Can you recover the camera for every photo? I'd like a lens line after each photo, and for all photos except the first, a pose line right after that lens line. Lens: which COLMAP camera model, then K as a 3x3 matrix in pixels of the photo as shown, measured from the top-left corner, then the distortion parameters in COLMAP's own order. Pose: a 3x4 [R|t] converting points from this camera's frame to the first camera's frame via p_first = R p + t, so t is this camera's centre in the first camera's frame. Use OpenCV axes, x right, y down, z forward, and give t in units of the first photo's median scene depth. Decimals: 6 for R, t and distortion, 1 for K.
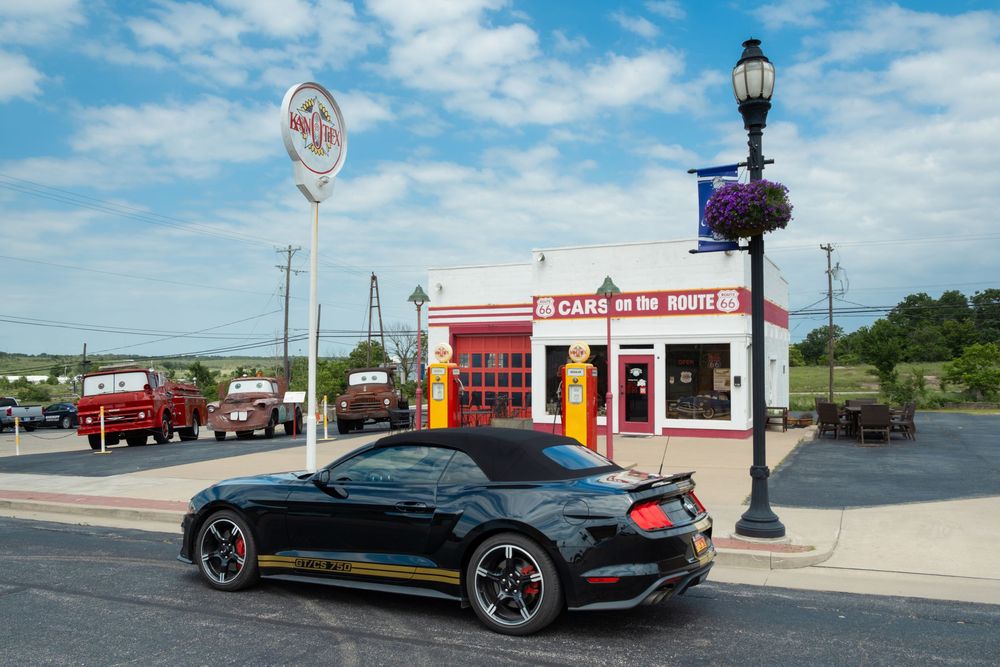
lens RADIAL K [[800.7, 0, 496.5], [0, 800.7, 339.7], [0, 0, 1]] dist [-0.003030, 0.001517]
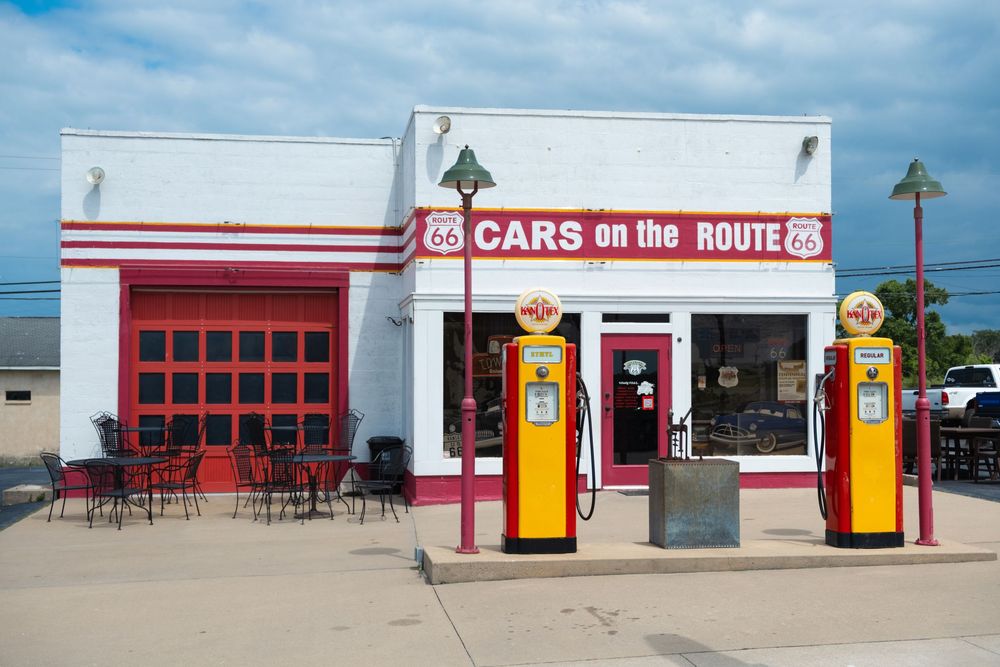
lens RADIAL K [[1343.9, 0, 500.5], [0, 1343.9, 329.9], [0, 0, 1]] dist [0.039738, 0.000000]
pose [[0.817167, 0.020663, 0.576031, -0.394582], [-0.017301, 0.999786, -0.011321, 0.027824], [-0.576141, -0.000715, 0.817350, 0.347772]]
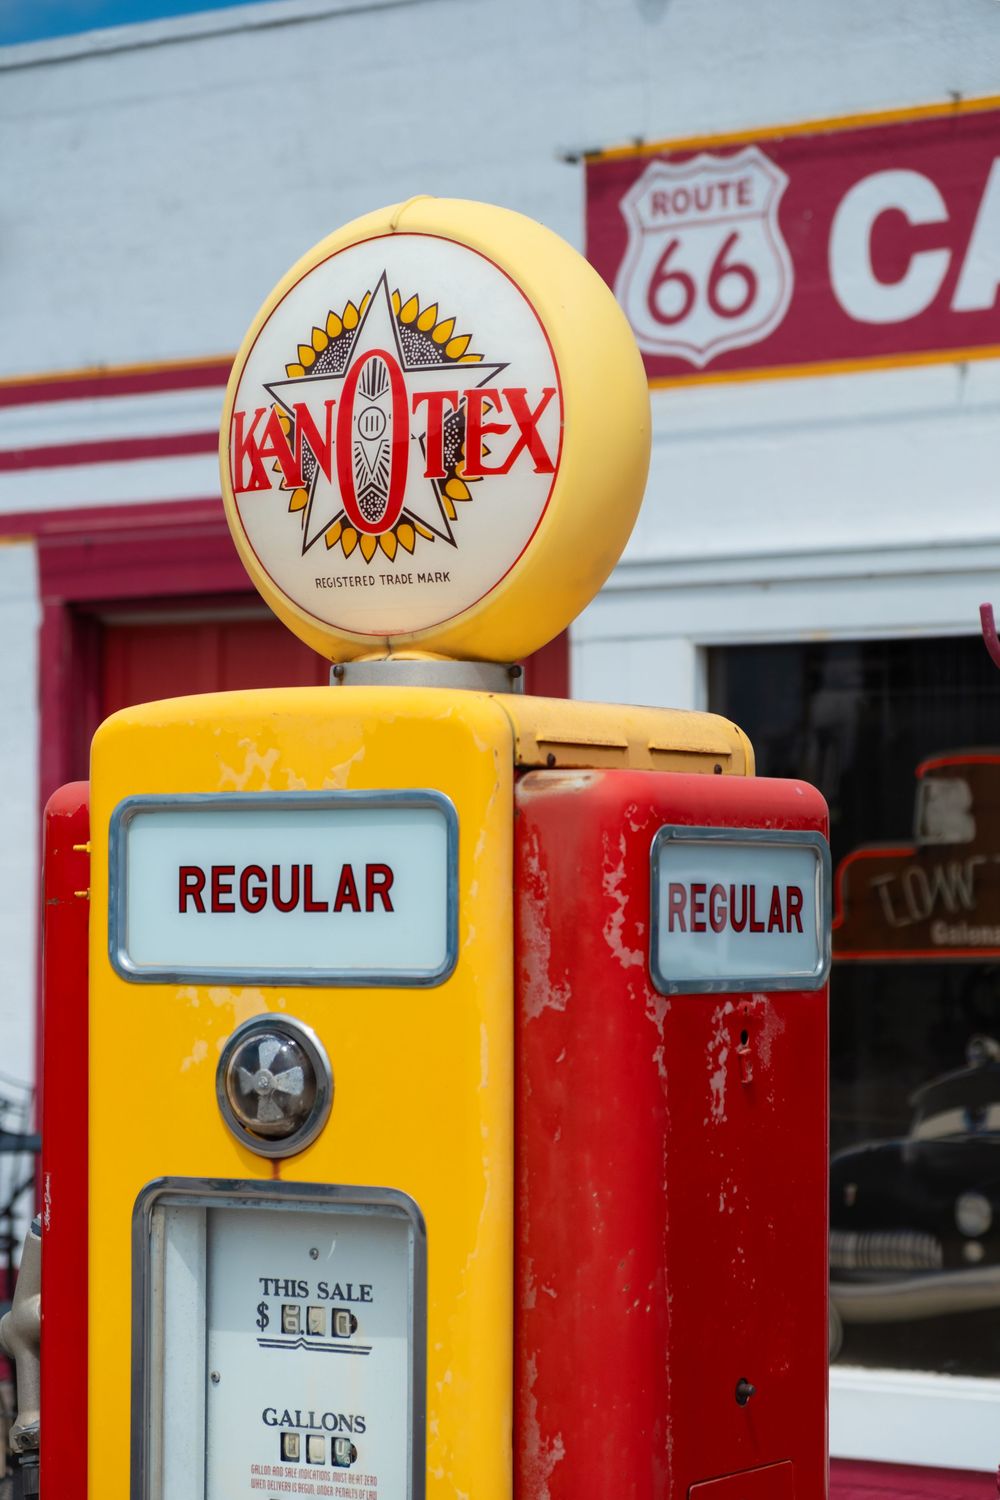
lens RADIAL K [[3617.4, 0, 503.2], [0, 3617.4, 754.1], [0, 0, 1]] dist [0.023736, 0.000000]
pose [[0.991948, -0.005594, -0.126519, 0.098454], [0.004560, 0.999954, -0.008458, 0.025562], [0.126561, 0.007813, 0.991928, 0.593565]]
